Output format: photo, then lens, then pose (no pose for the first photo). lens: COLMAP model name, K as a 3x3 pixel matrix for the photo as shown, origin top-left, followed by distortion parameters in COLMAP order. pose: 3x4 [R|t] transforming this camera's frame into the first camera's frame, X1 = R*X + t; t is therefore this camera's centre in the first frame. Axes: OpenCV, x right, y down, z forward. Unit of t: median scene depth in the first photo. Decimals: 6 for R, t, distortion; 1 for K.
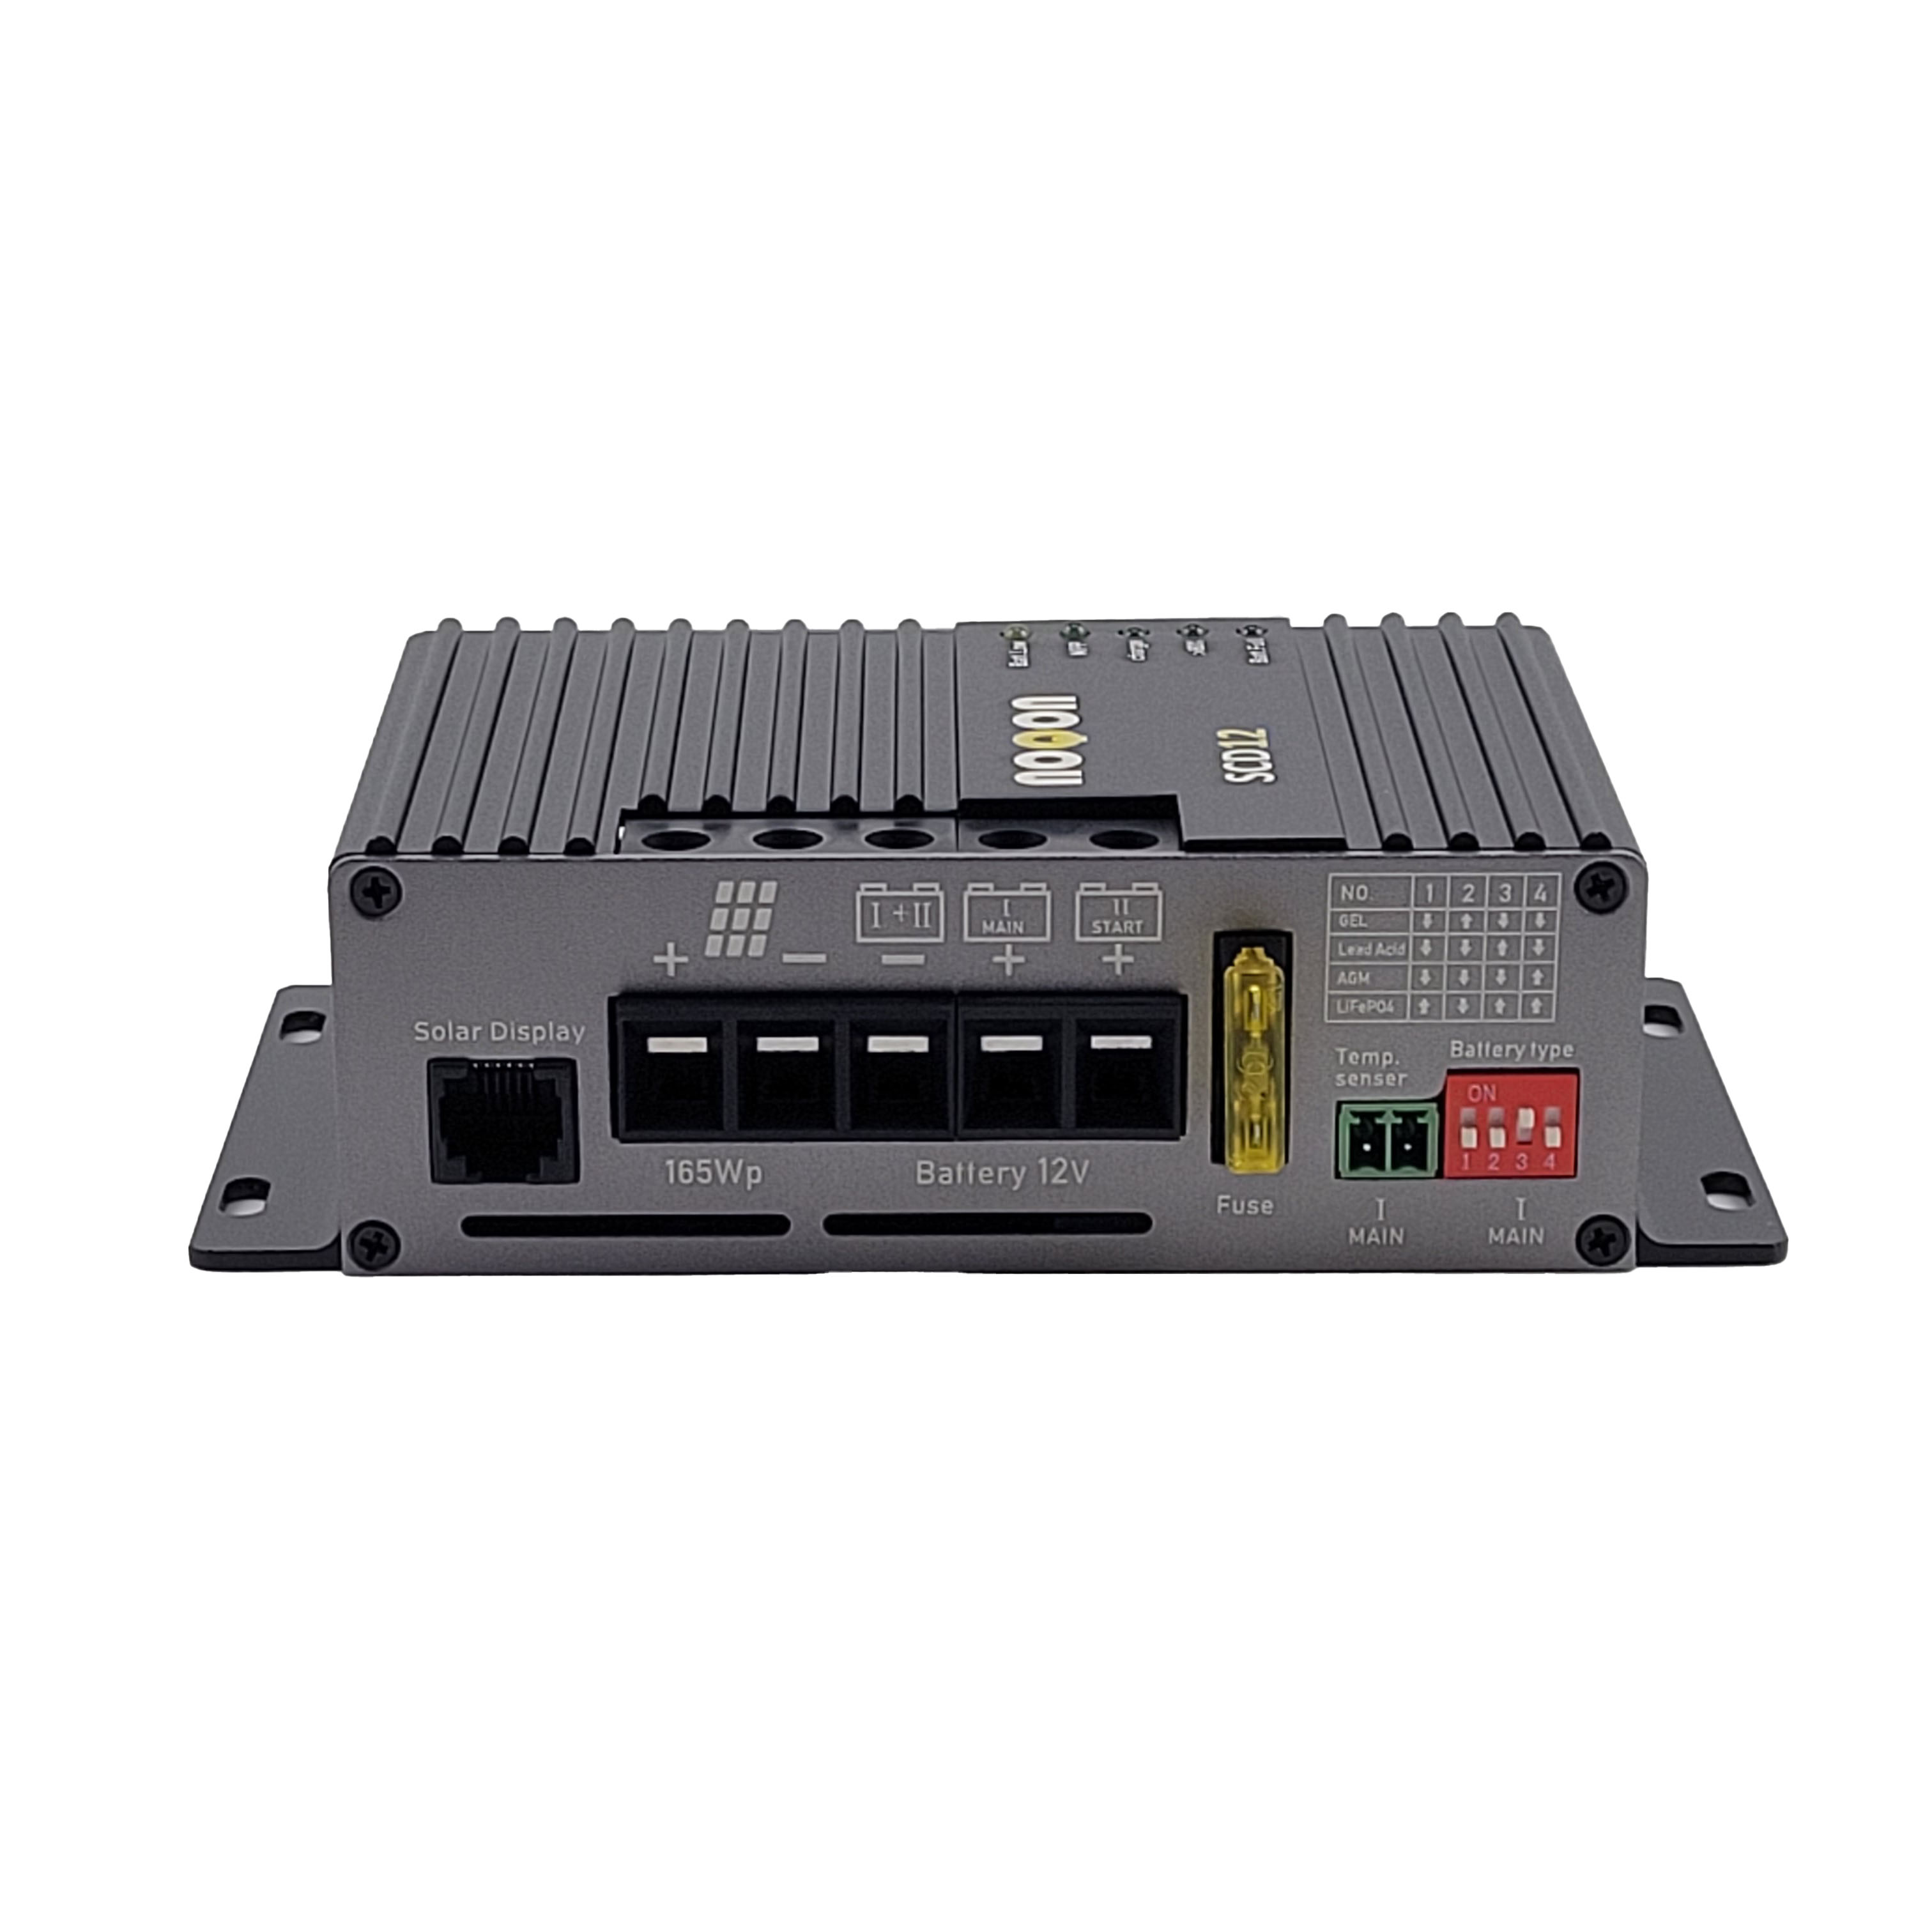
lens RADIAL K [[5706.0, 0, 966.0], [0, 5706.0, 966.0], [0, 0, 1]] dist [0.000194, 1.631946]
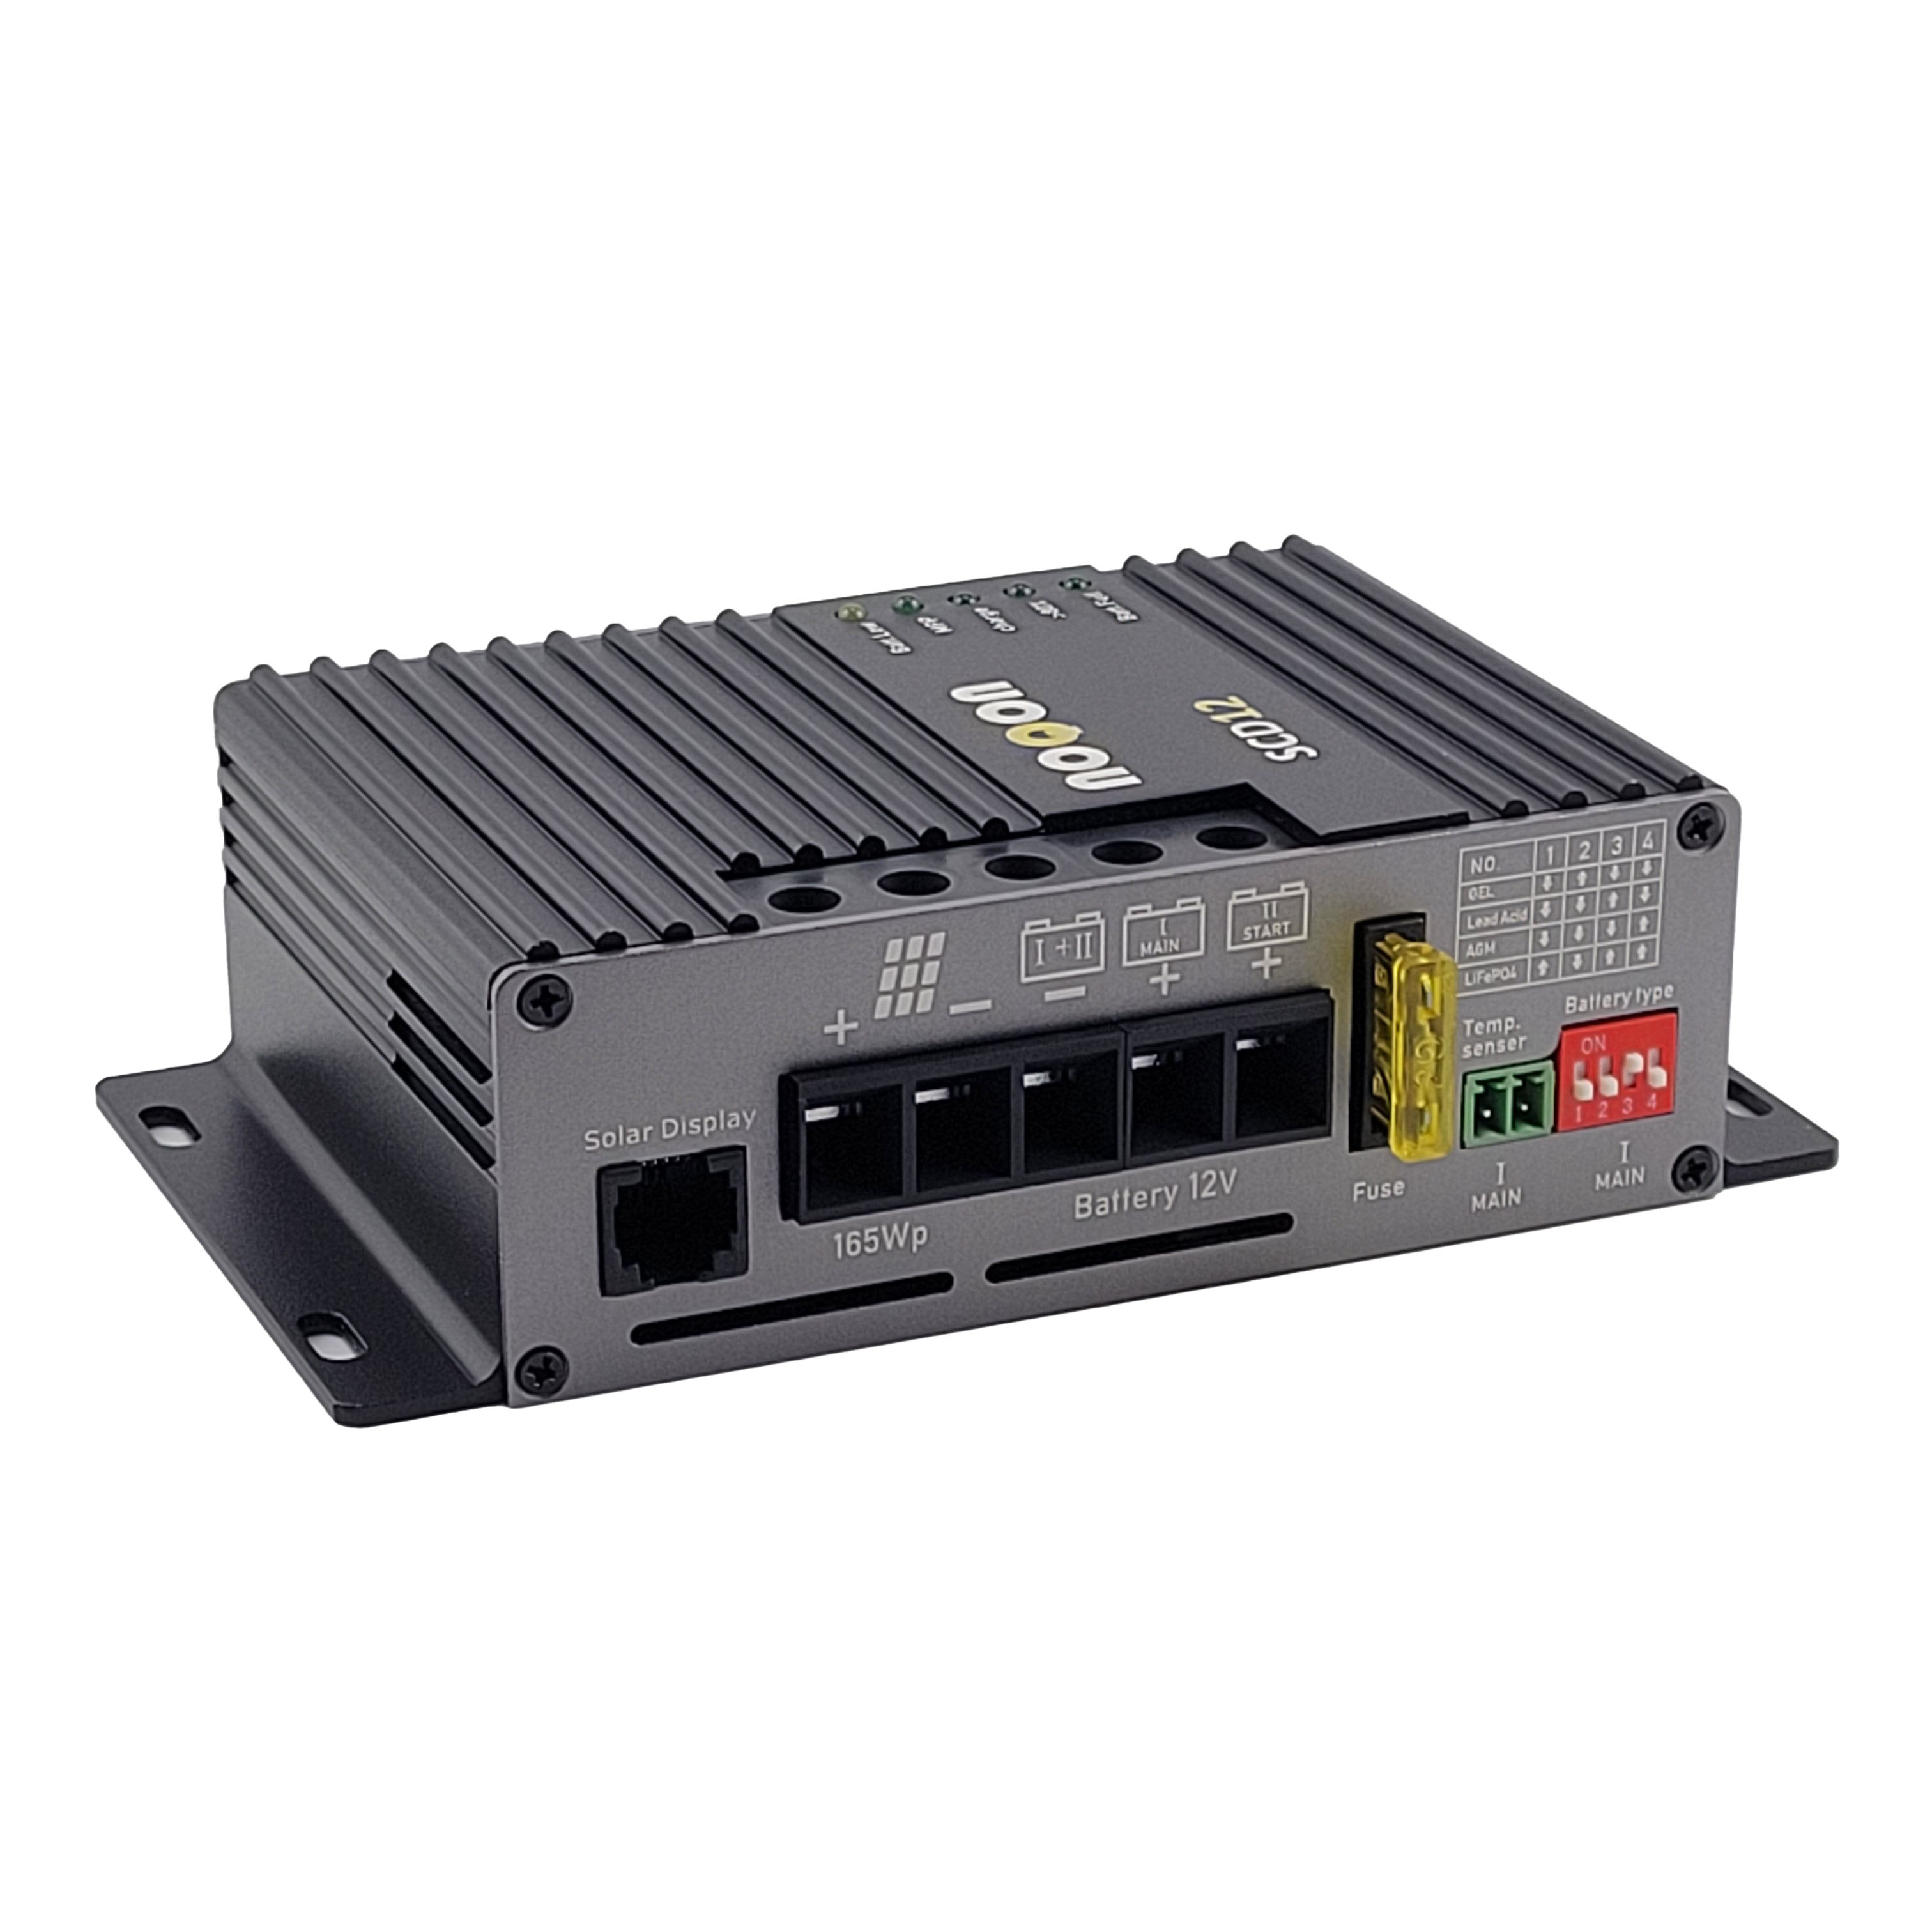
lens RADIAL K [[5706.0, 0, 966.0], [0, 5706.0, 966.0], [0, 0, 1]] dist [0.000194, 1.631946]
pose [[0.922084, -0.136072, 0.362278, -0.373057], [0.113897, 0.990104, 0.081989, -0.086262], [-0.369849, -0.034338, 0.928457, 0.112760]]
